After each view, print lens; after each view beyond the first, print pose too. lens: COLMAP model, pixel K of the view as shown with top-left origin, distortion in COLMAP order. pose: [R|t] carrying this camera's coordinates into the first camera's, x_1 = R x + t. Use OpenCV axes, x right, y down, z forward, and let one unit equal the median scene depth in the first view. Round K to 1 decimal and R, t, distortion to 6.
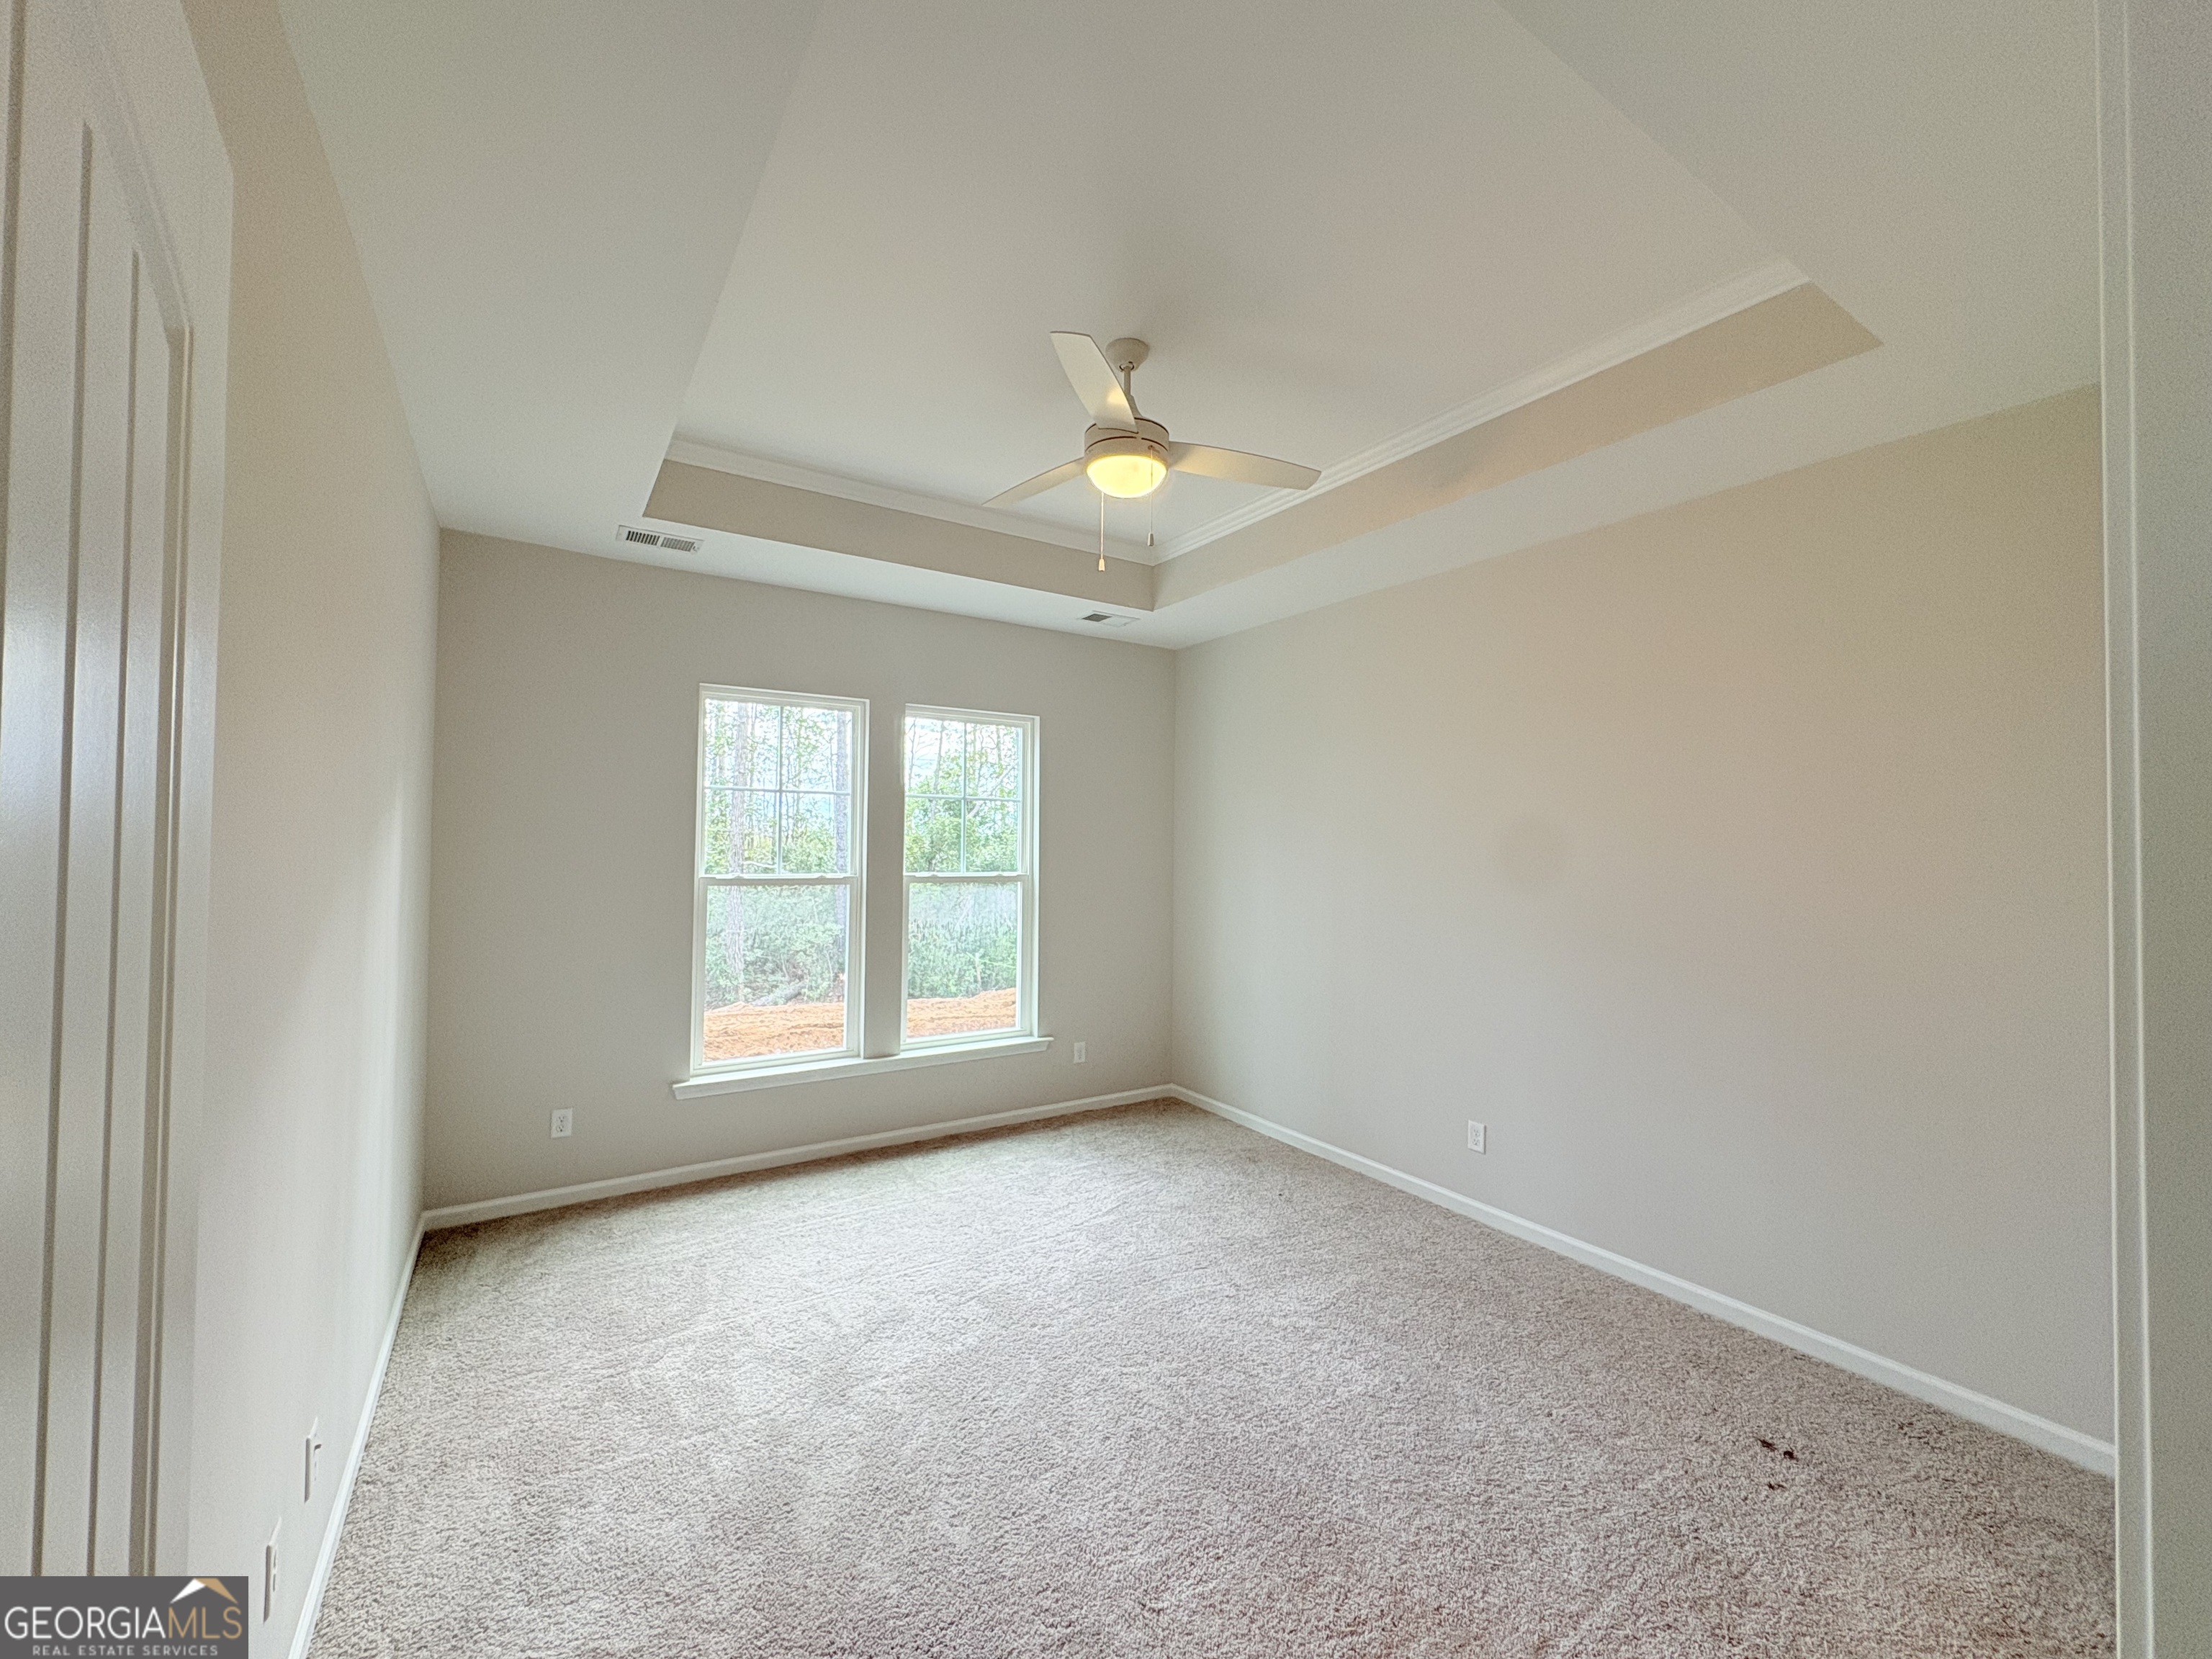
lens RADIAL K [[878.6, 0, 1106.0], [0, 878.6, 829.5], [0, 0, 1]] dist [-0.009411, 0.006289]
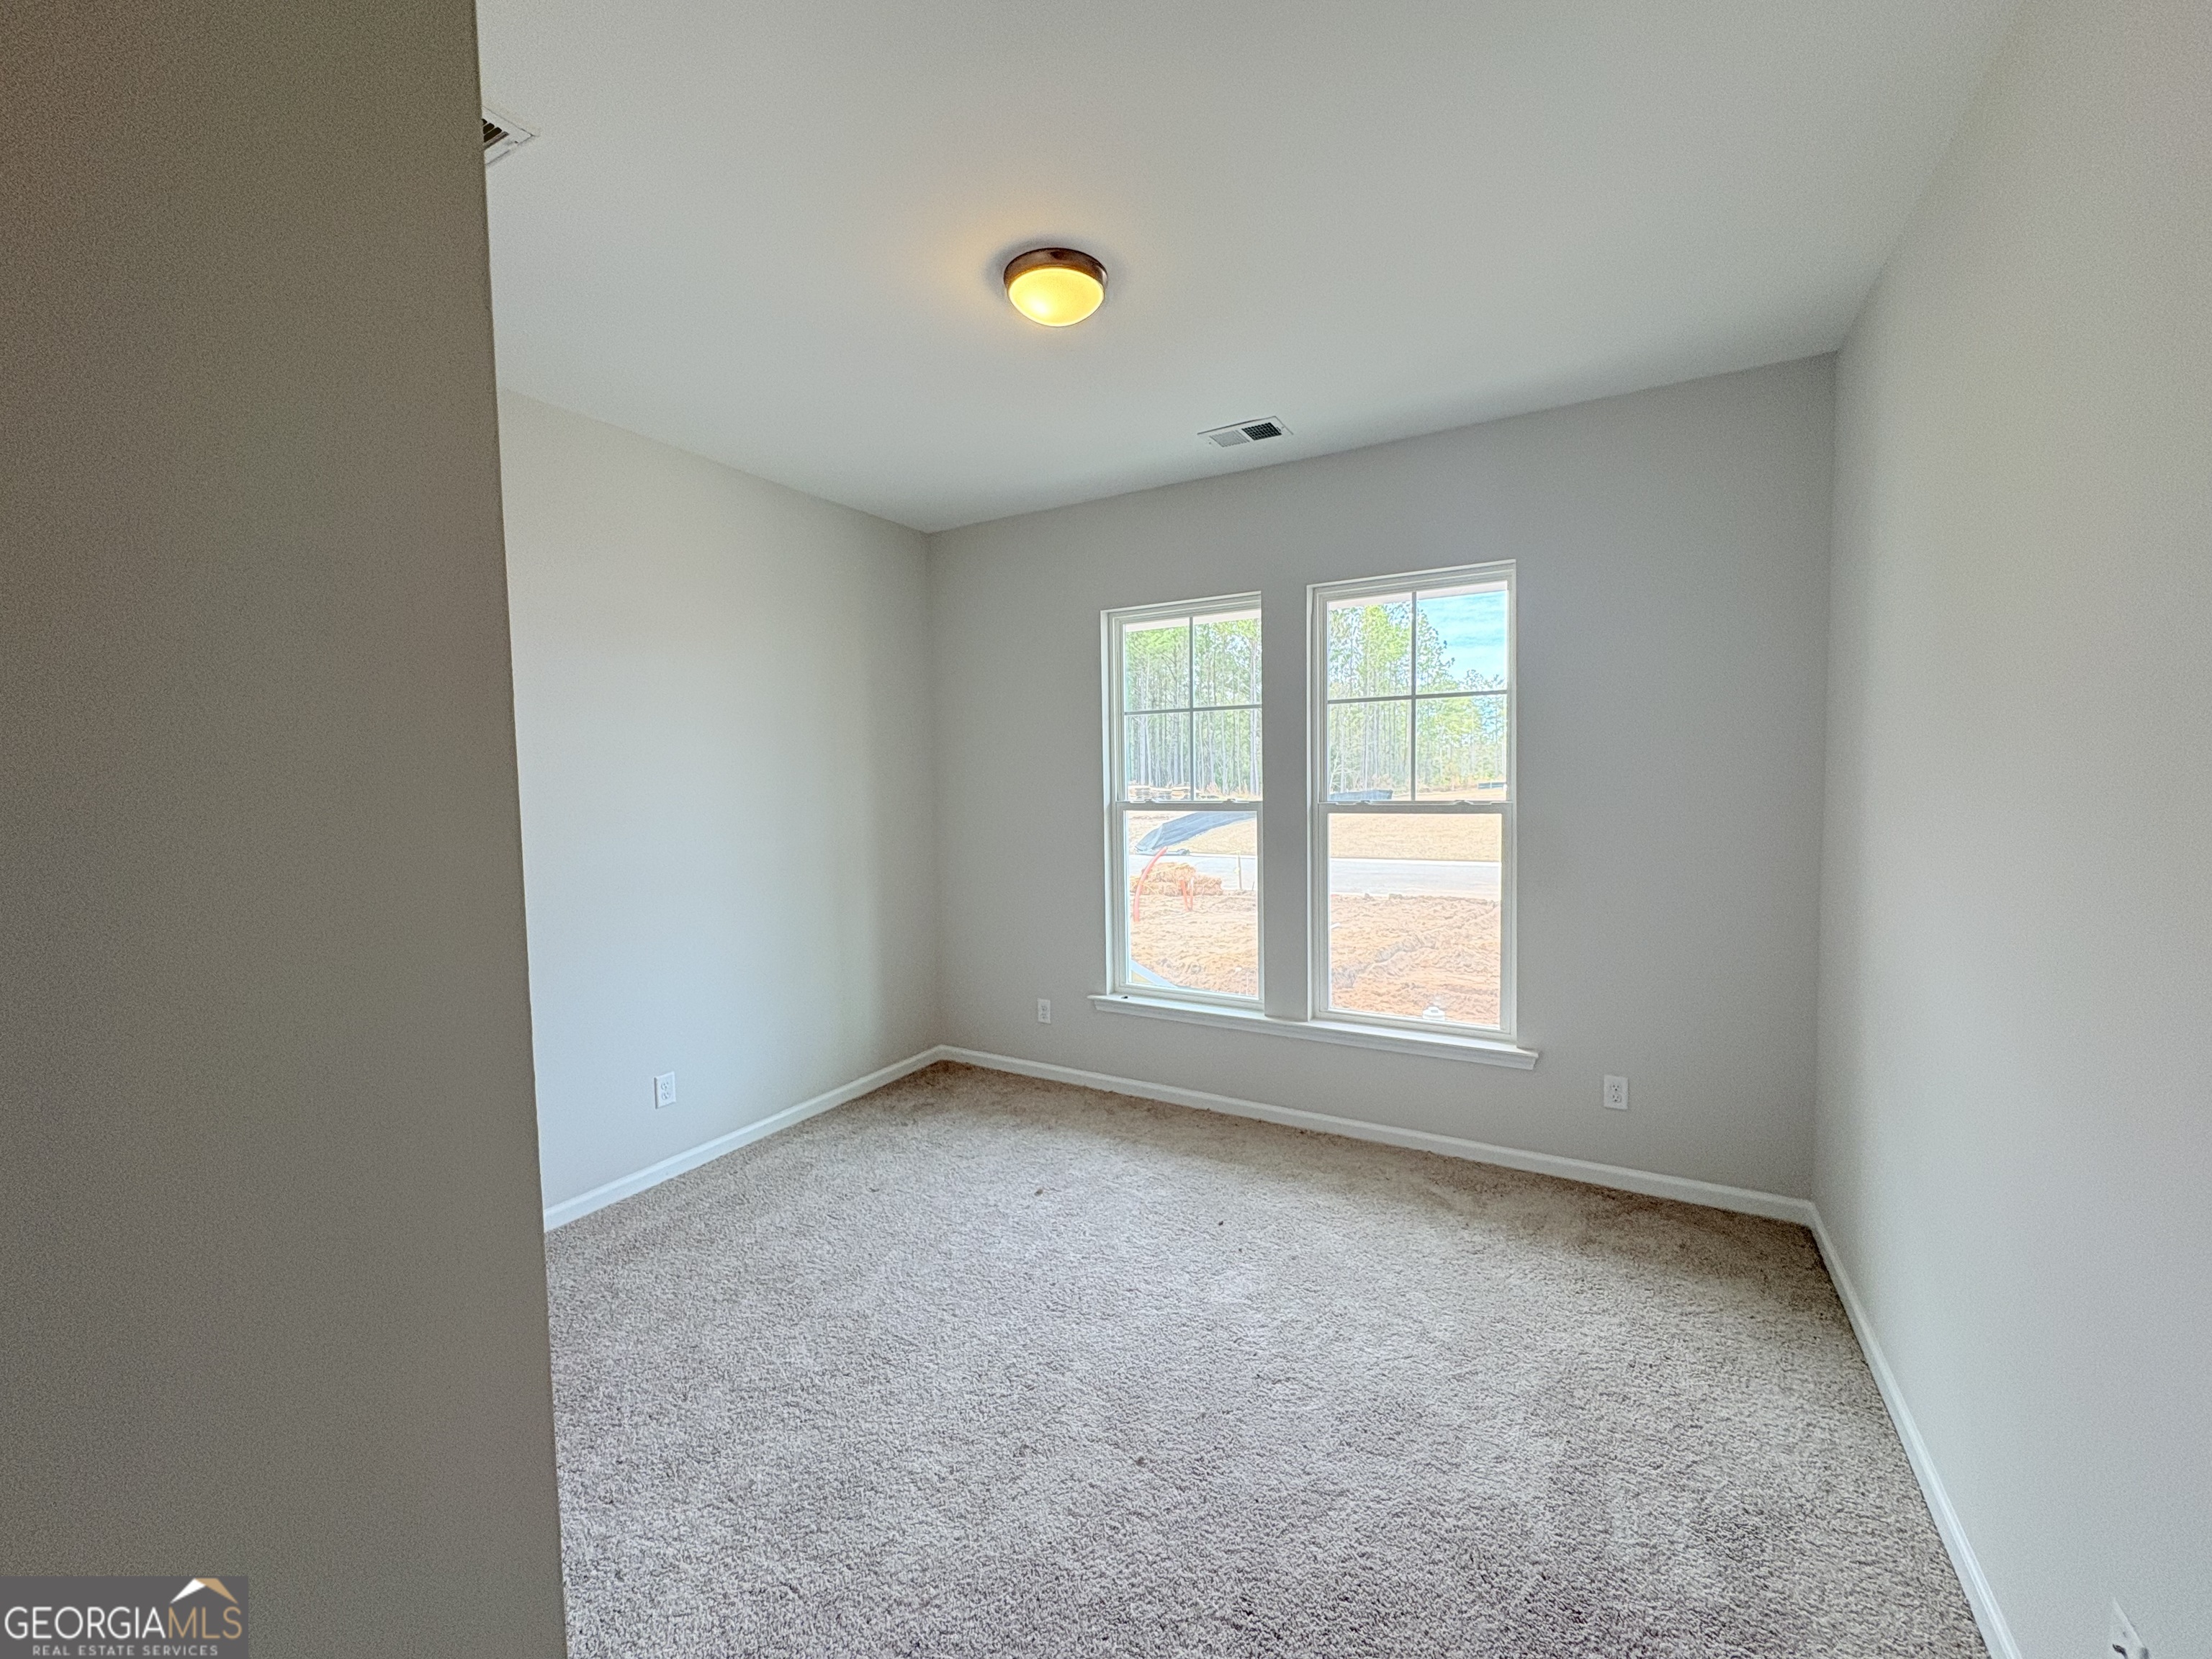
lens RADIAL K [[878.6, 0, 1106.0], [0, 878.6, 829.5], [0, 0, 1]] dist [-0.009411, 0.006289]
pose [[0.447572, 0.030835, -0.893716, 0.414299], [0.042976, 0.997509, 0.055939, 0.027121], [0.893214, -0.063446, 0.445132, 0.502703]]
